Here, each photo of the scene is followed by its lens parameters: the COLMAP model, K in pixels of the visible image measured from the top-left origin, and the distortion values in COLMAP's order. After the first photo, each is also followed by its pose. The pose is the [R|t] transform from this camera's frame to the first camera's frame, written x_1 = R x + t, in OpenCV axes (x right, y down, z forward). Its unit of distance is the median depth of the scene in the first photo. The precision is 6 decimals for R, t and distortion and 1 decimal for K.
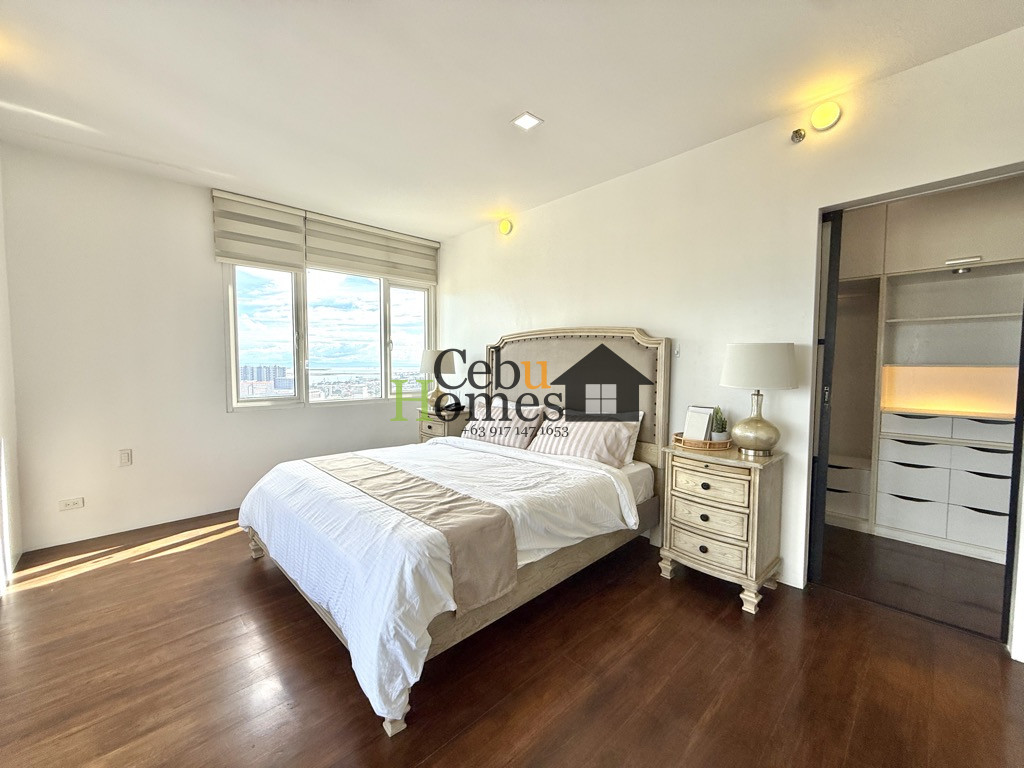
lens RADIAL K [[407.2, 0, 509.6], [0, 407.2, 382.6], [0, 0, 1]] dist [0.004636, 0.000169]
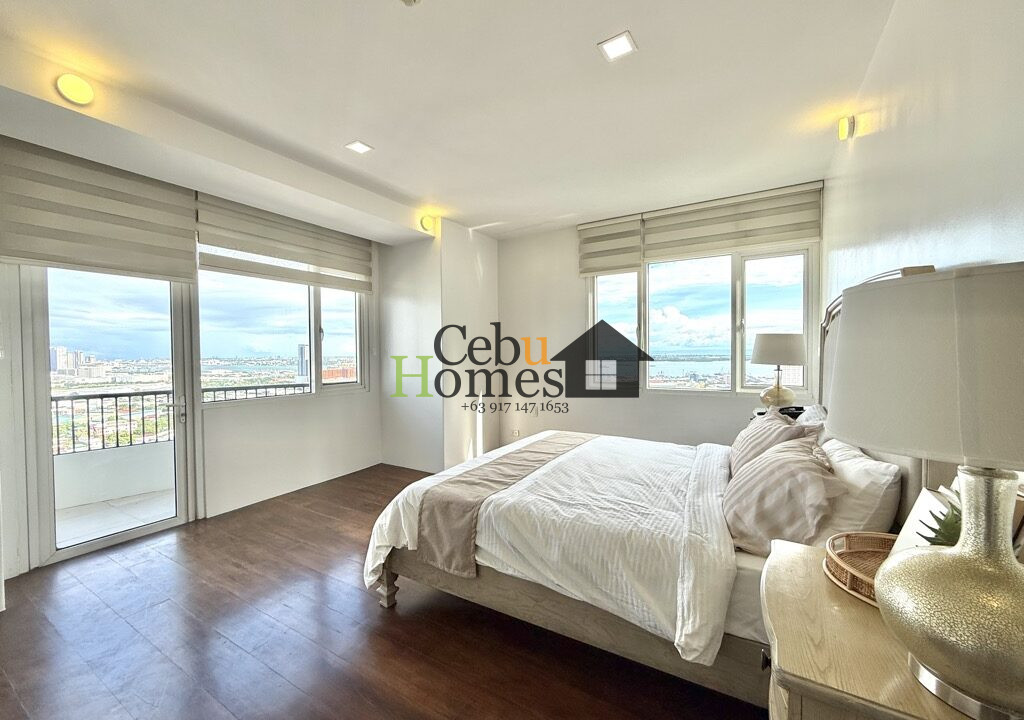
lens RADIAL K [[406.7, 0, 513.1], [0, 406.7, 364.2], [0, 0, 1]] dist [-0.001105, -0.000037]
pose [[0.271878, 0.022385, -0.962071, 0.788290], [-0.036314, 0.999256, 0.012988, -0.030318], [0.961646, 0.031405, 0.272488, 0.649292]]
